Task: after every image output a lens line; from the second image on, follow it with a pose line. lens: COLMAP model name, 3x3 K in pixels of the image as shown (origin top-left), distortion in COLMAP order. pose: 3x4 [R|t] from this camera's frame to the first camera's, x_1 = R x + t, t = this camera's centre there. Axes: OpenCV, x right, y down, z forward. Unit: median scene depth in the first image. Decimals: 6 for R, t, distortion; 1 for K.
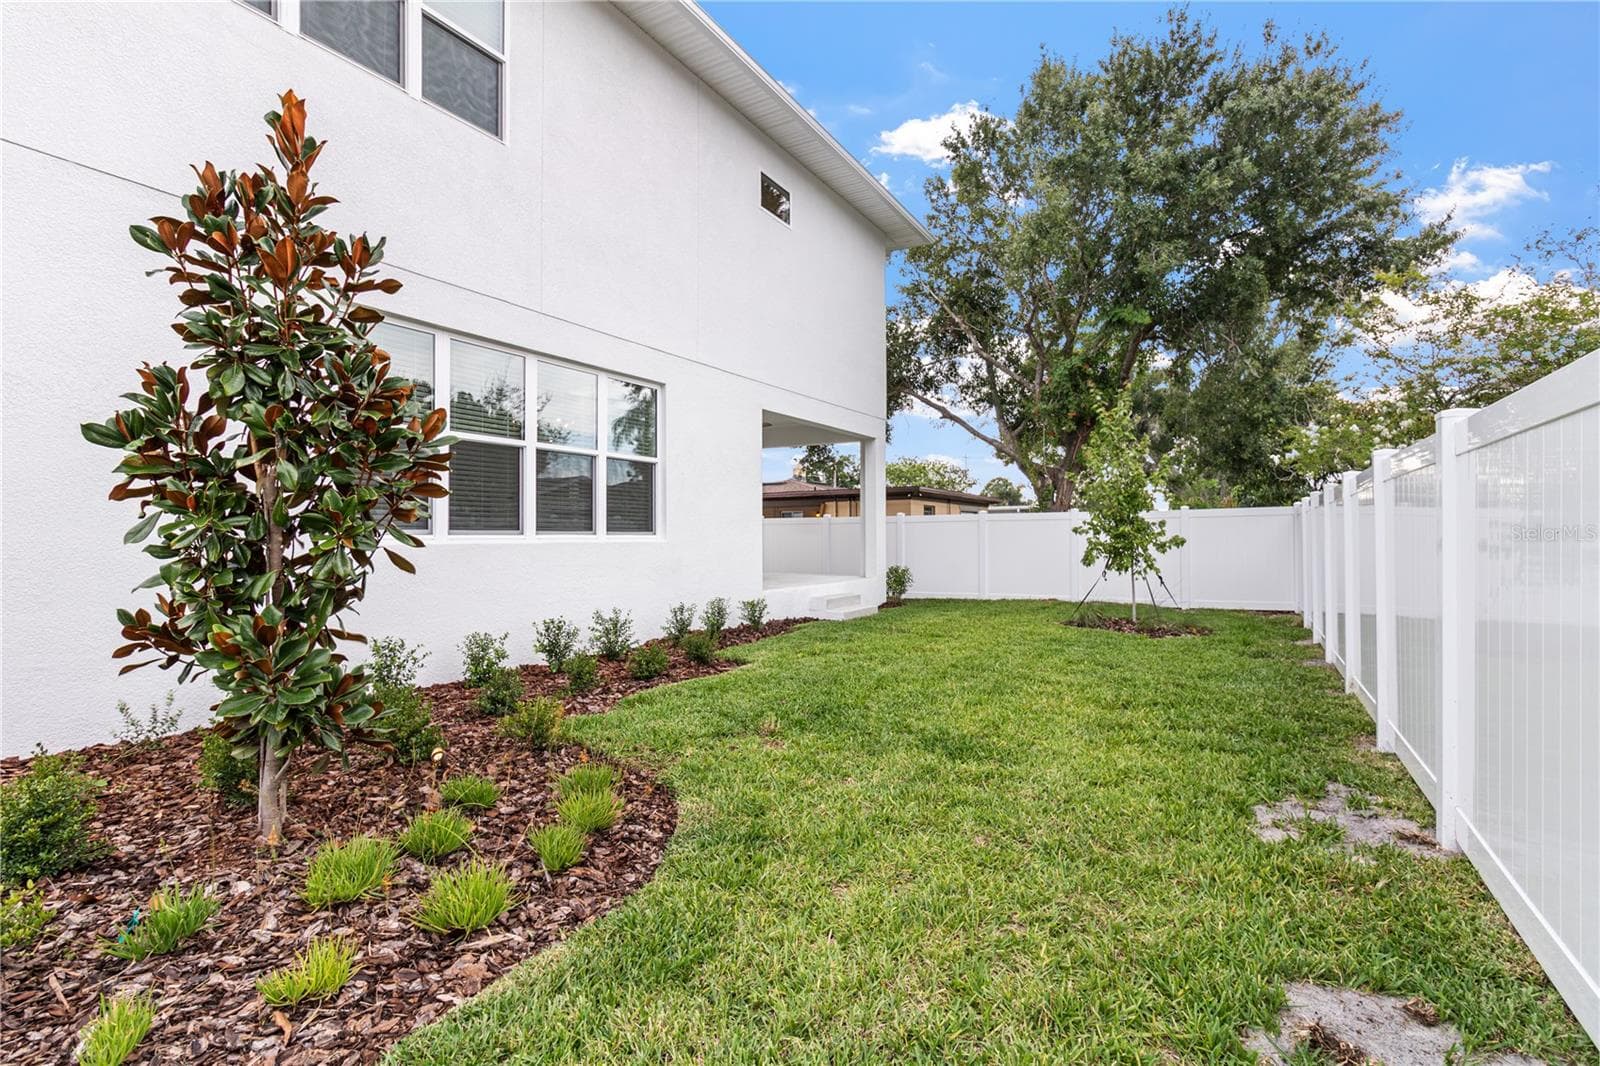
lens RADIAL K [[788.9, 0, 800.1], [0, 788.9, 507.2], [0, 0, 1]] dist [0.001293, -0.000761]
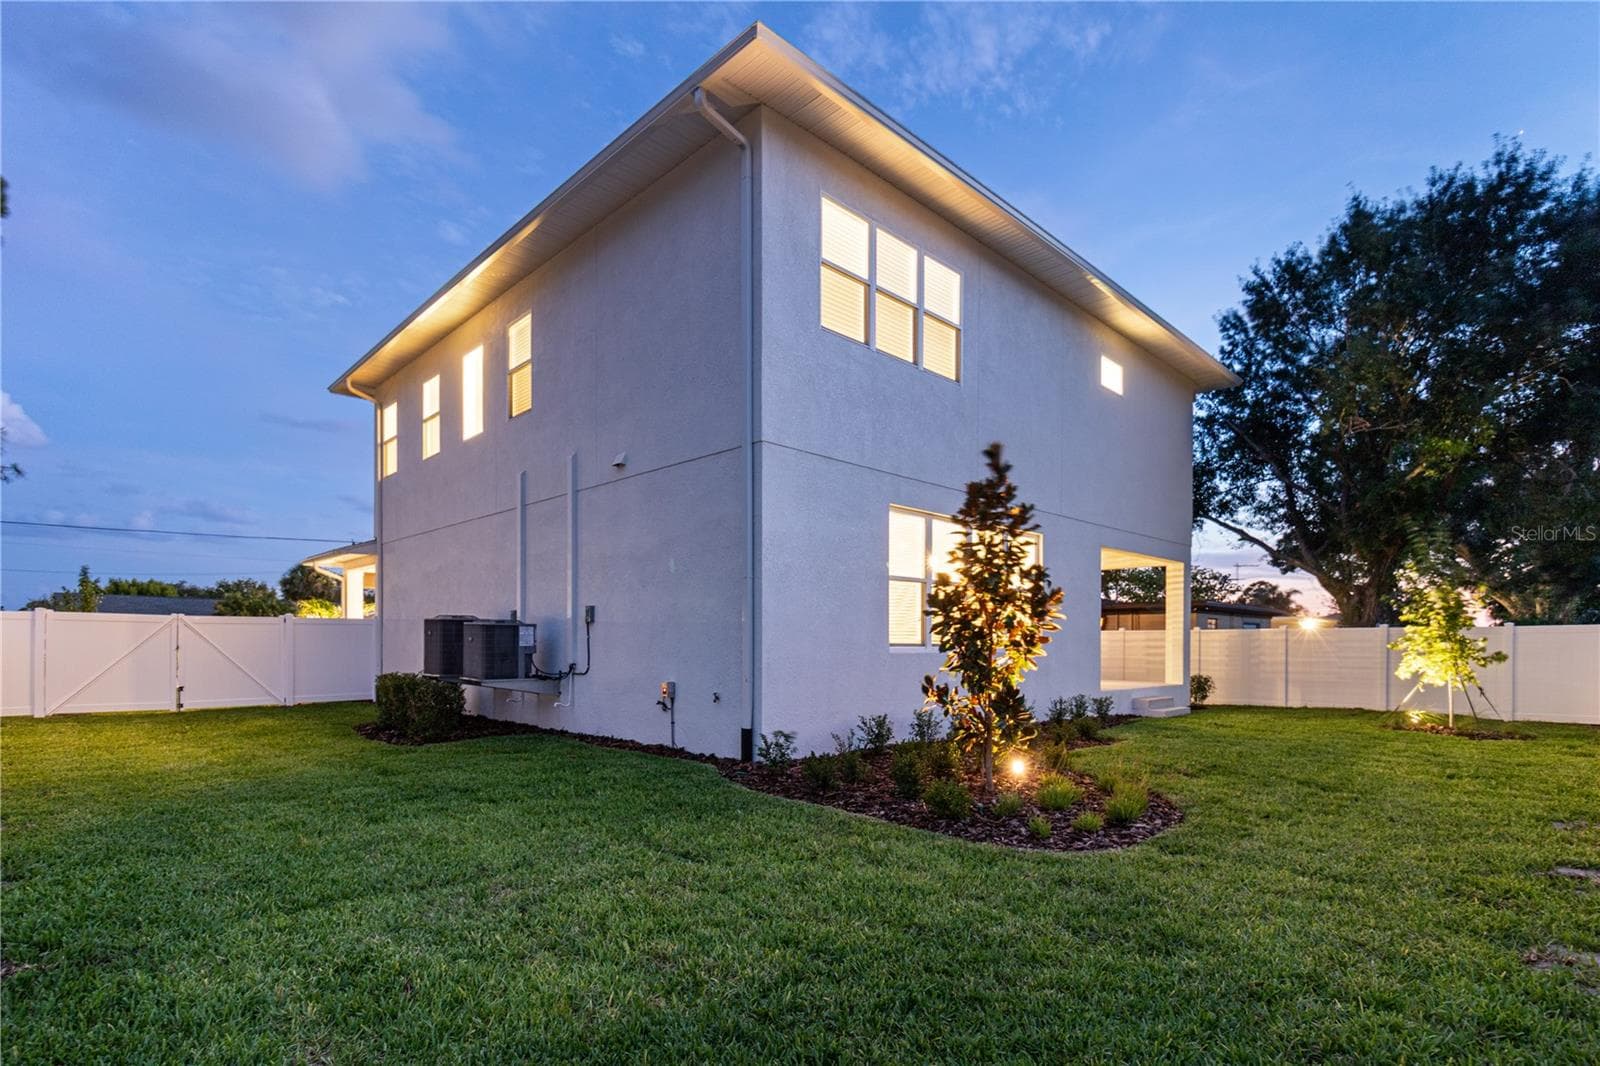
lens RADIAL K [[782.1, 0, 802.6], [0, 782.1, 631.1], [0, 0, 1]] dist [0.000145, -0.000790]
pose [[0.960276, 0.004299, -0.279020, -0.120509], [0.001471, 0.999789, 0.020468, -0.012632], [0.279050, -0.020066, 0.960067, -0.253621]]
